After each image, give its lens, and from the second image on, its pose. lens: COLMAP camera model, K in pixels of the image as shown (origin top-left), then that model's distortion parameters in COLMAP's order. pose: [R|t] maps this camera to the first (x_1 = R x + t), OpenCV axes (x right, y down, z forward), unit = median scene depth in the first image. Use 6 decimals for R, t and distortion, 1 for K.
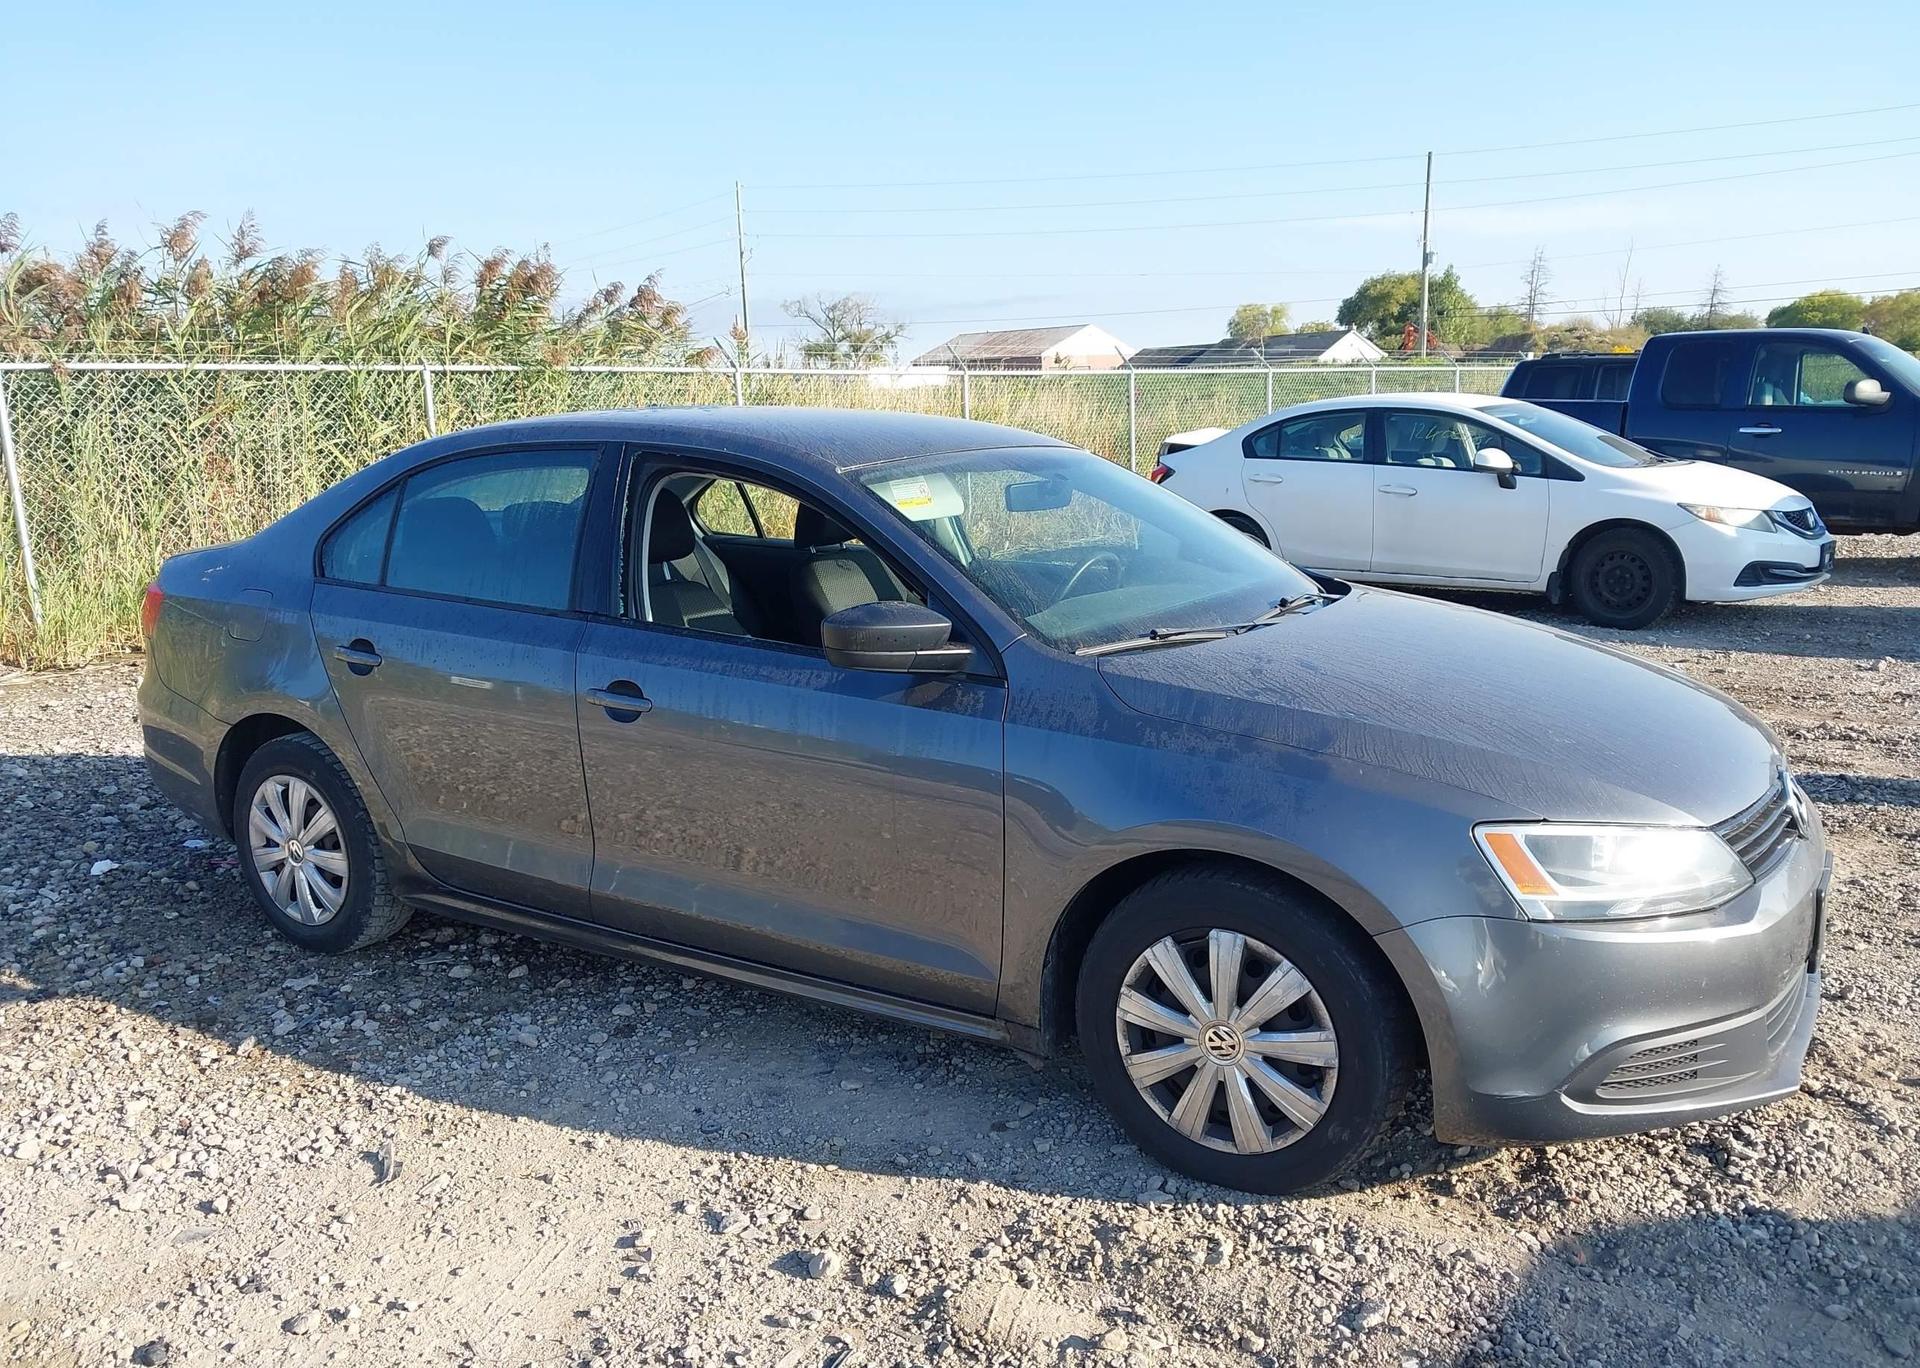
lens RADIAL K [[1492.0, 0, 966.4], [0, 1492.0, 685.0], [0, 0, 1]] dist [0.002426, 0.005249]
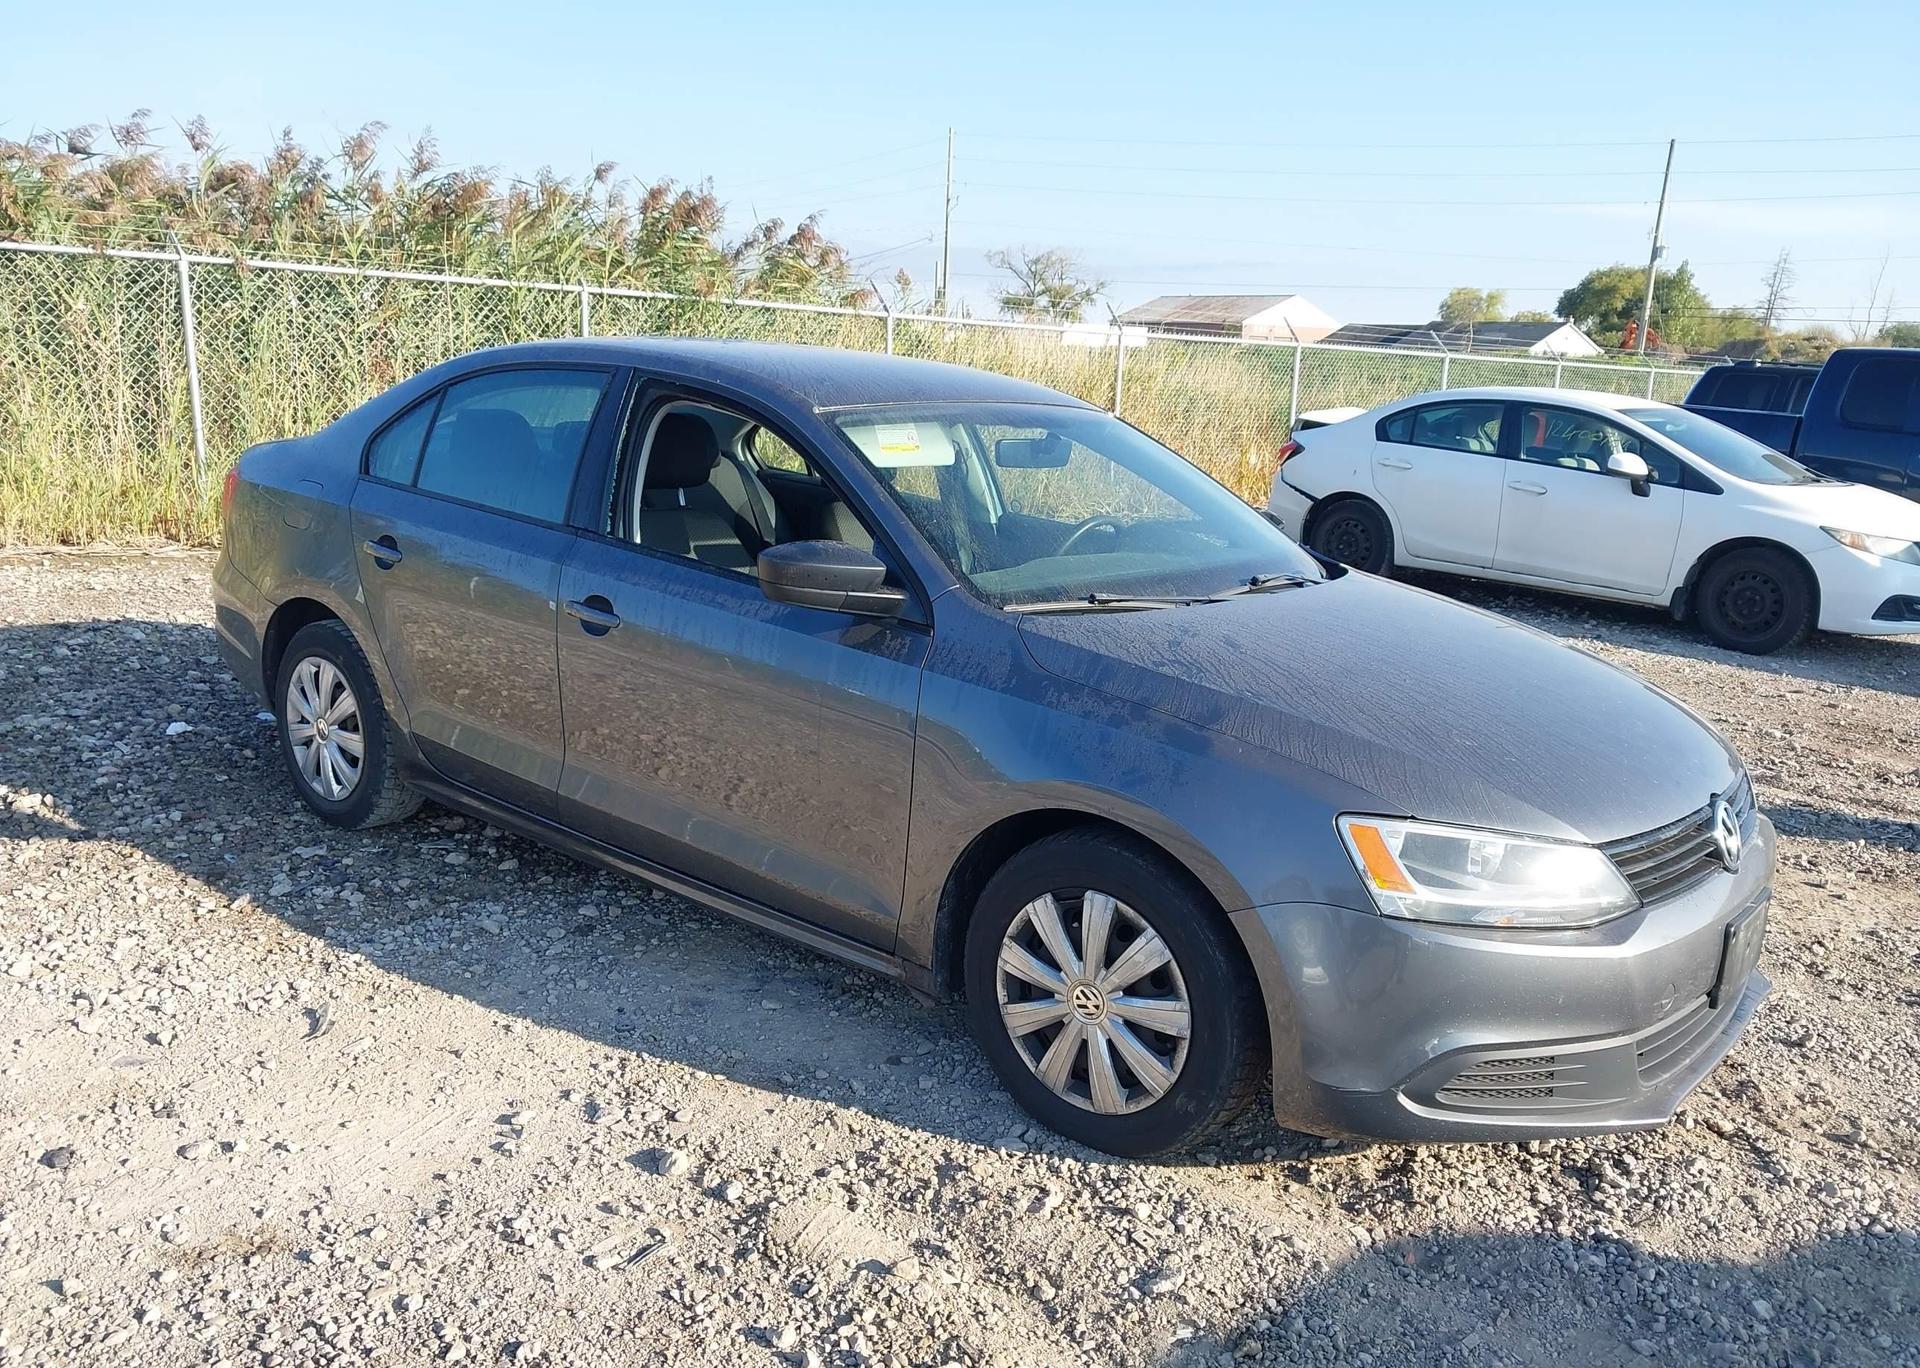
lens RADIAL K [[1488.2, 0, 964.2], [0, 1488.2, 682.1], [0, 0, 1]] dist [0.007717, -0.002709]
pose [[0.989090, 0.100506, -0.107706, 0.153819], [-0.097628, 0.994719, 0.031675, -0.000871], [0.110320, -0.020814, 0.993678, -0.008481]]
